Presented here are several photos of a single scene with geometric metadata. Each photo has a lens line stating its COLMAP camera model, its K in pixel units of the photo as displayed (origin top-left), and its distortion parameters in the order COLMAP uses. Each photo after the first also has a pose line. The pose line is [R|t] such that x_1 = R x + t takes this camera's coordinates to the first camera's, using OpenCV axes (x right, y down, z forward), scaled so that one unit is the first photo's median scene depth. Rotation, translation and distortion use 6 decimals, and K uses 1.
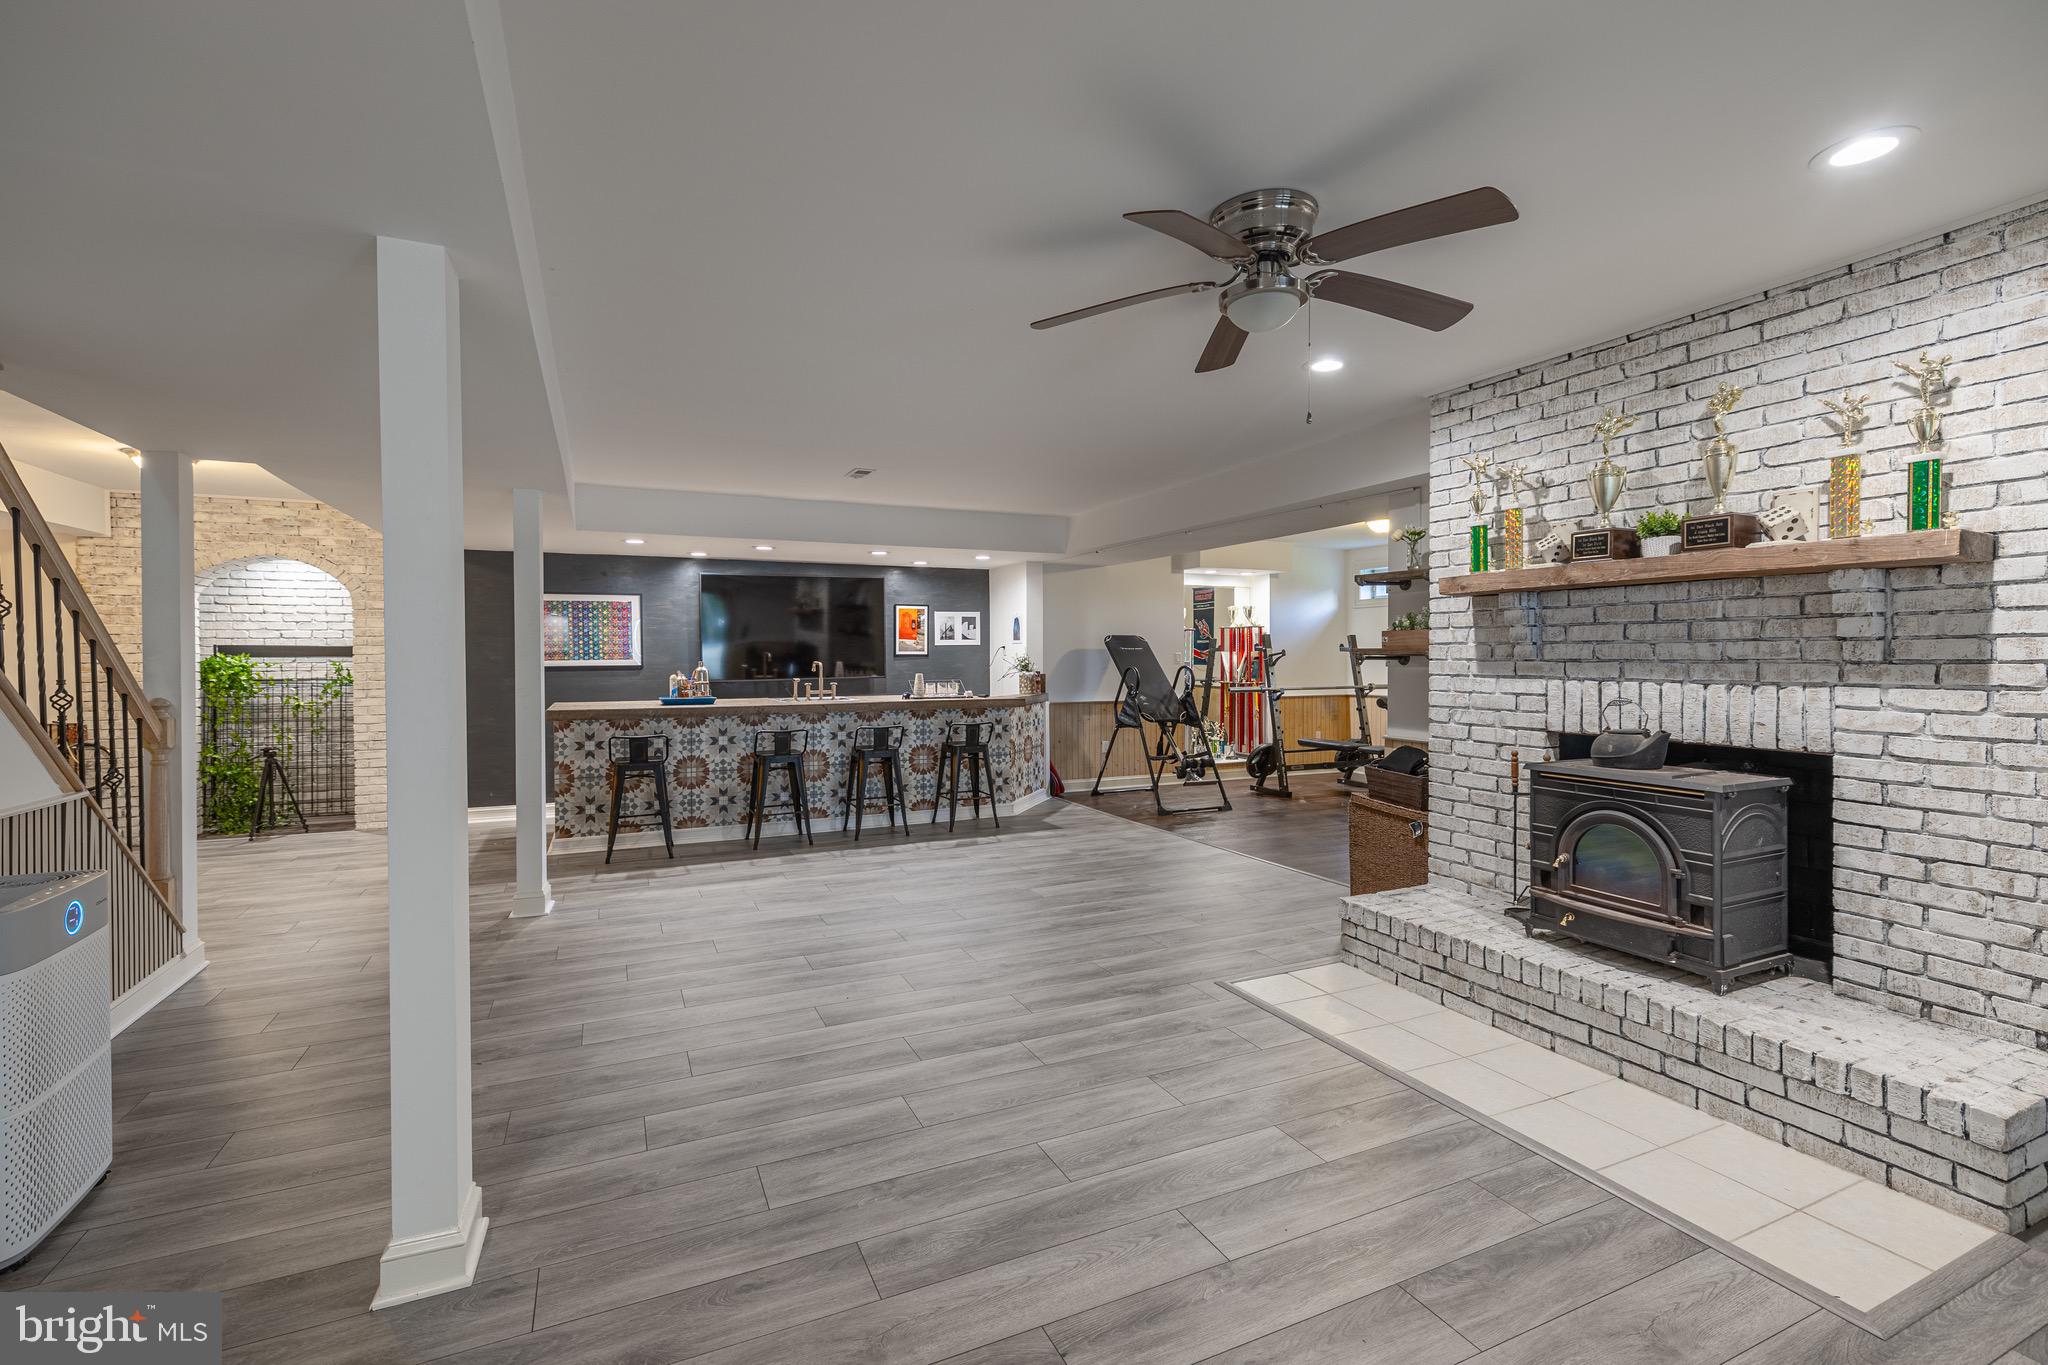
lens RADIAL K [[889.7, 0, 1013.4], [0, 889.7, 668.7], [0, 0, 1]] dist [0.005187, 0.000066]
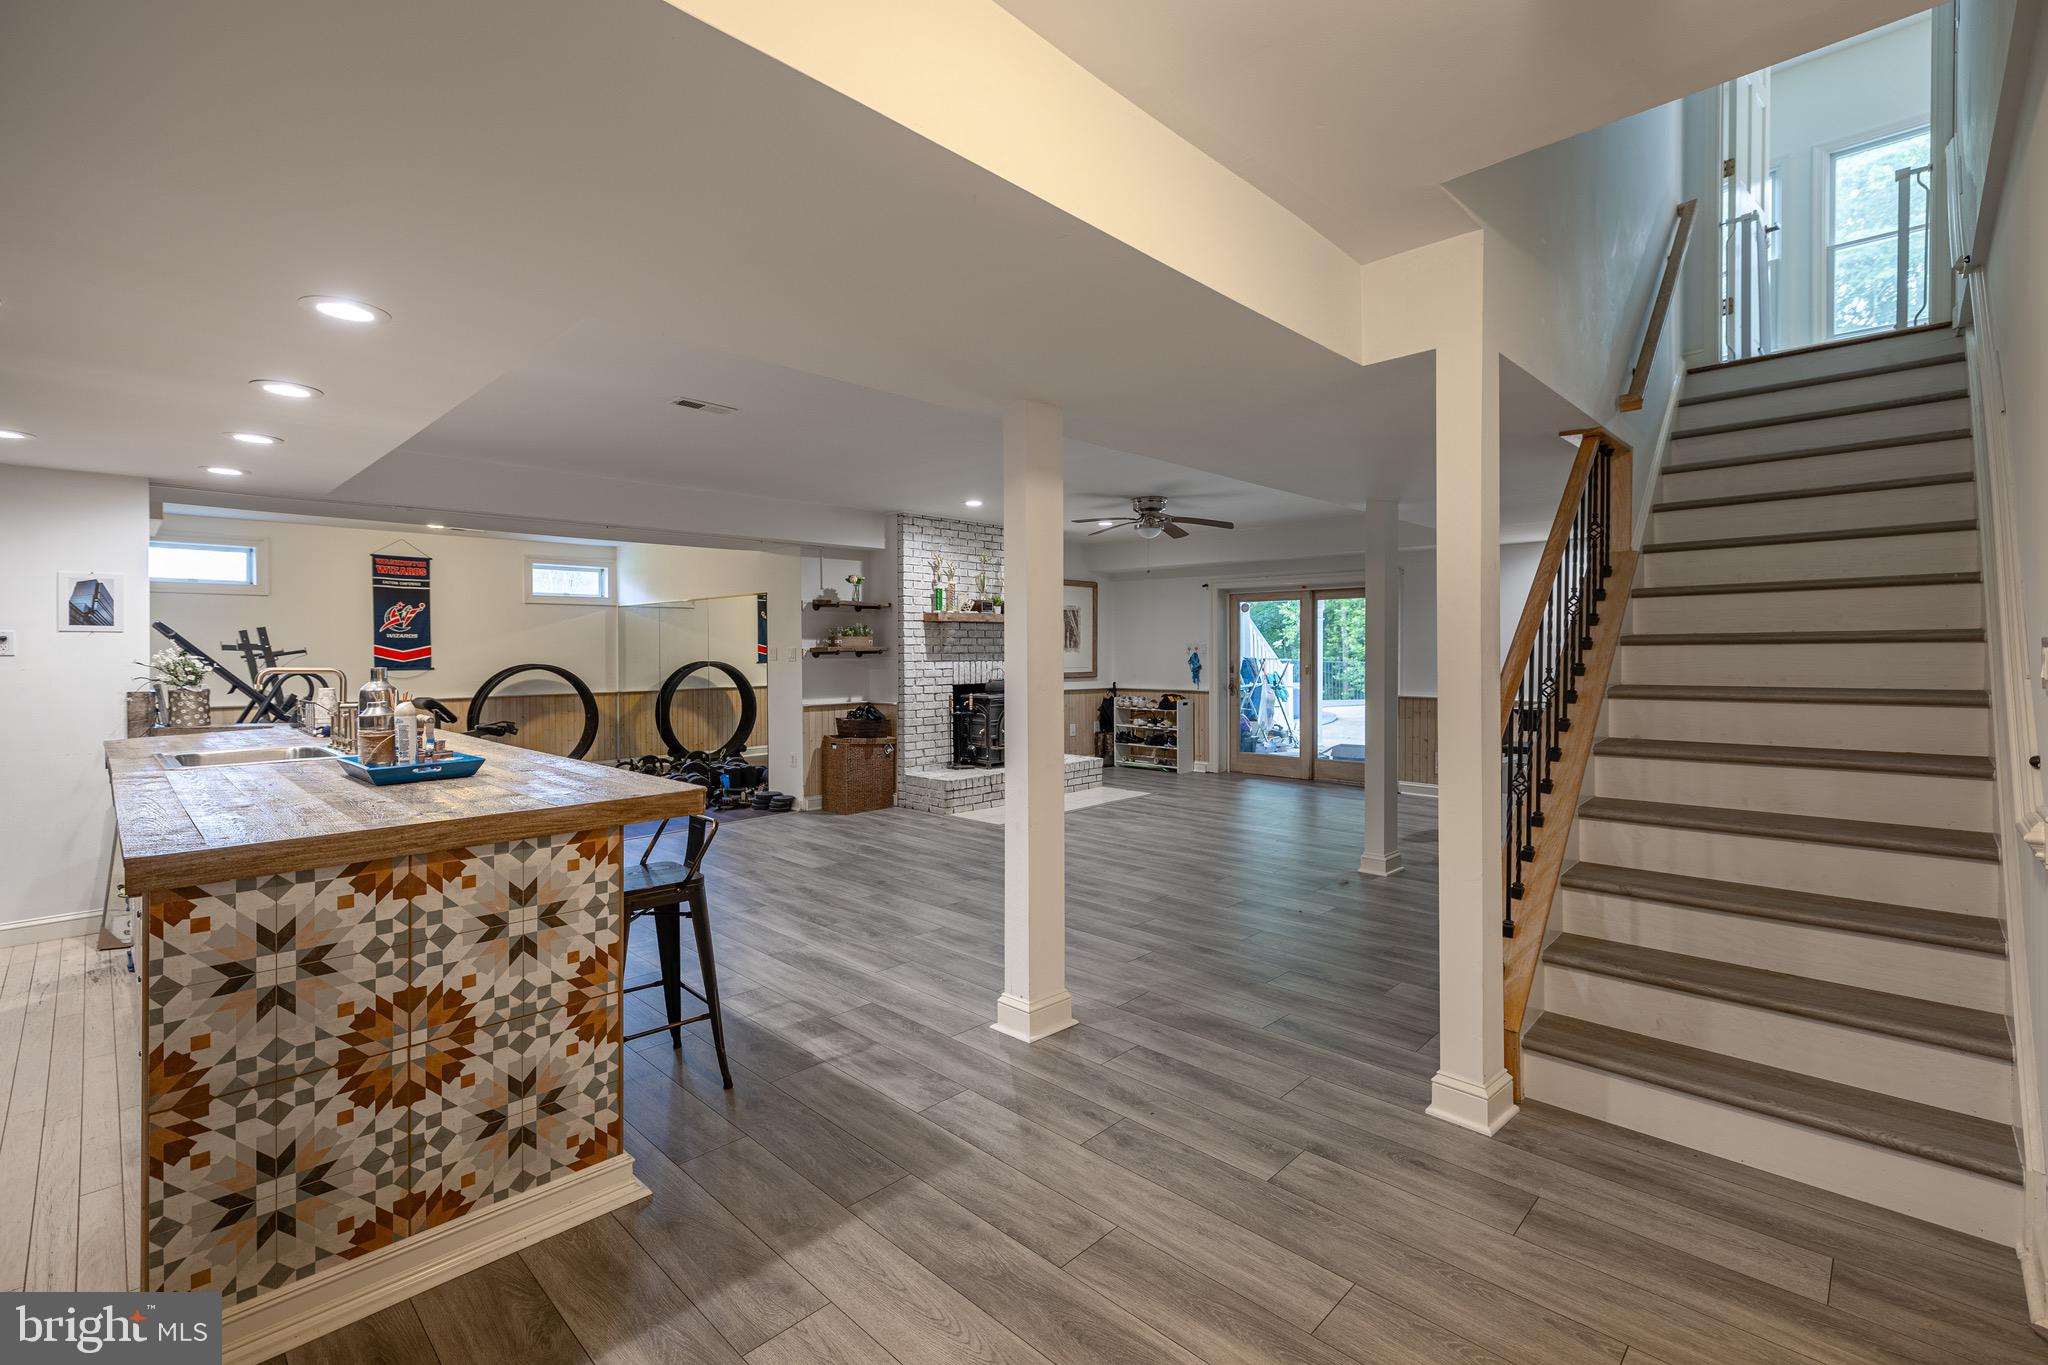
lens RADIAL K [[889.7, 0, 1005.4], [0, 889.7, 662.6], [0, 0, 1]] dist [0.005187, 0.000066]
pose [[-0.351188, -0.009363, 0.936258, -1.194985], [0.019949, 0.999648, 0.017480, -0.017050], [-0.936092, 0.024816, -0.350878, 1.286774]]
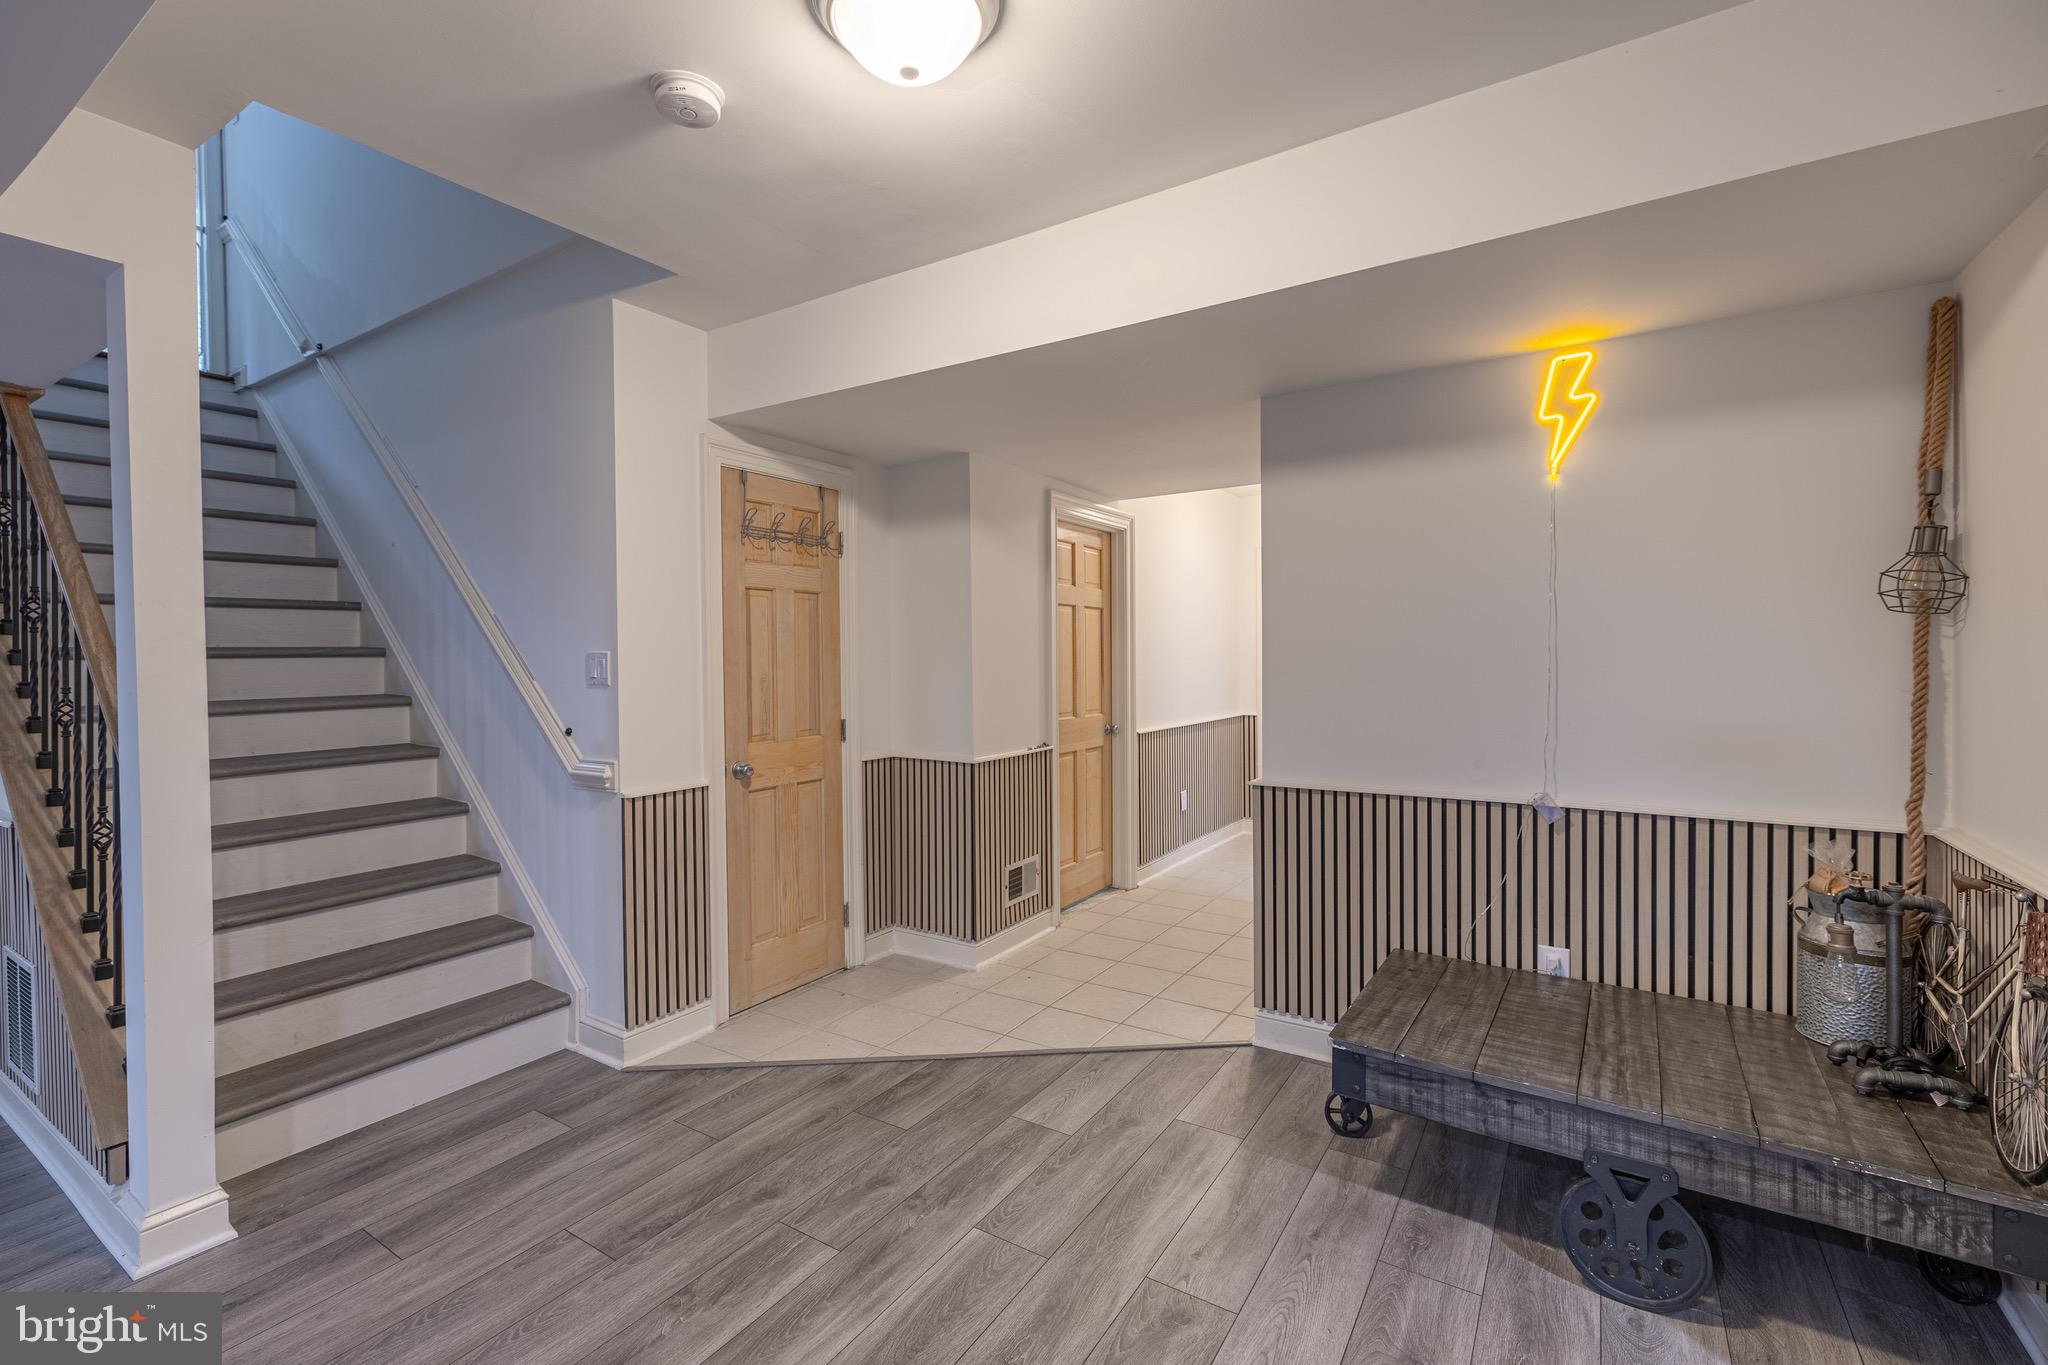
lens RADIAL K [[889.7, 0, 1009.5], [0, 889.7, 670.2], [0, 0, 1]] dist [0.005187, 0.000066]
pose [[-0.847684, 0.017209, -0.530222, -0.895172], [0.002409, 0.999588, 0.028593, -0.016363], [0.530495, 0.022960, -0.847377, 1.417290]]
